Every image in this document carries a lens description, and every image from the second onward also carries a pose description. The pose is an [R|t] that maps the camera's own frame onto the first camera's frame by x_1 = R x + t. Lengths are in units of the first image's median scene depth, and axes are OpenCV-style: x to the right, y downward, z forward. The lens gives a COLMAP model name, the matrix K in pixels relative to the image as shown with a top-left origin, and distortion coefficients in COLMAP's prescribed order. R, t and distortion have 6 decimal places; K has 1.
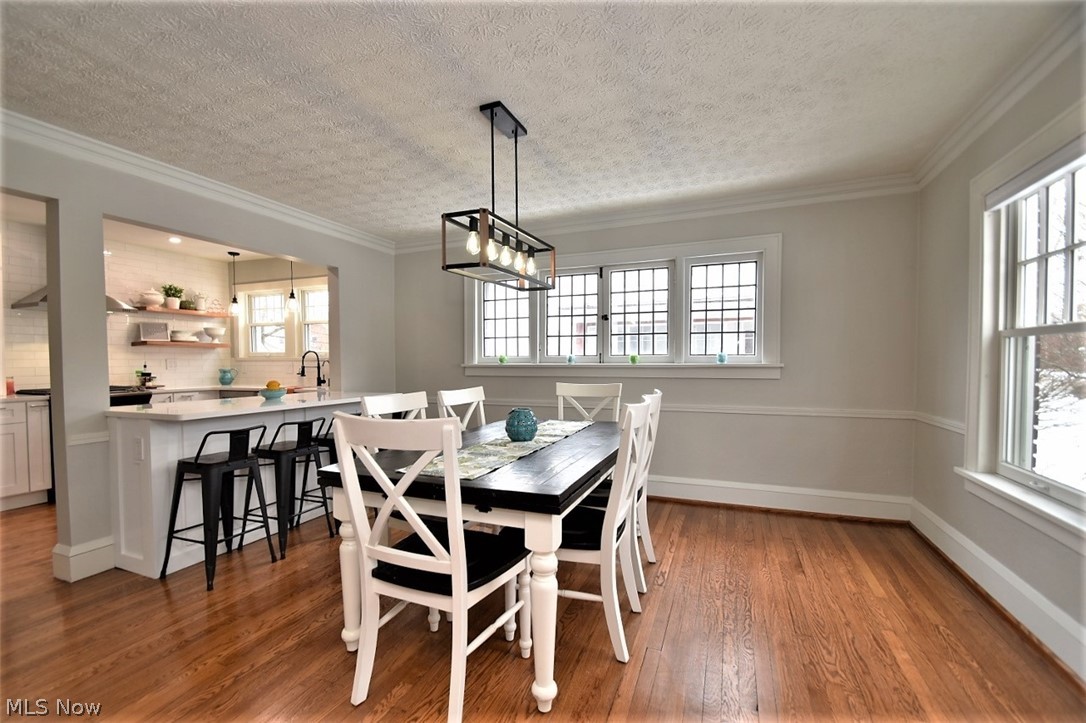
lens RADIAL K [[481.3, 0, 527.2], [0, 481.3, 377.7], [0, 0, 1]] dist [0.015653, -0.013373]
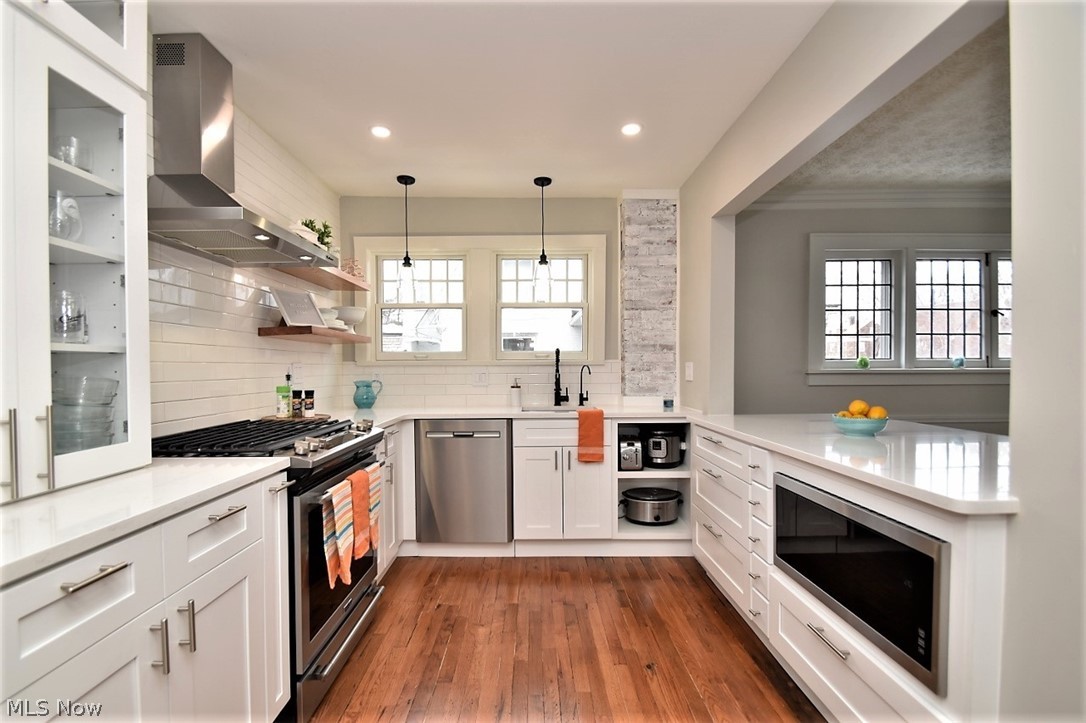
lens RADIAL K [[481.3, 0, 527.2], [0, 481.3, 377.7], [0, 0, 1]] dist [0.015653, -0.013373]
pose [[0.913534, -0.010626, 0.406625, -0.745239], [0.015814, 0.999831, -0.009402, -0.014389], [-0.406456, 0.015019, 0.913547, 0.458264]]
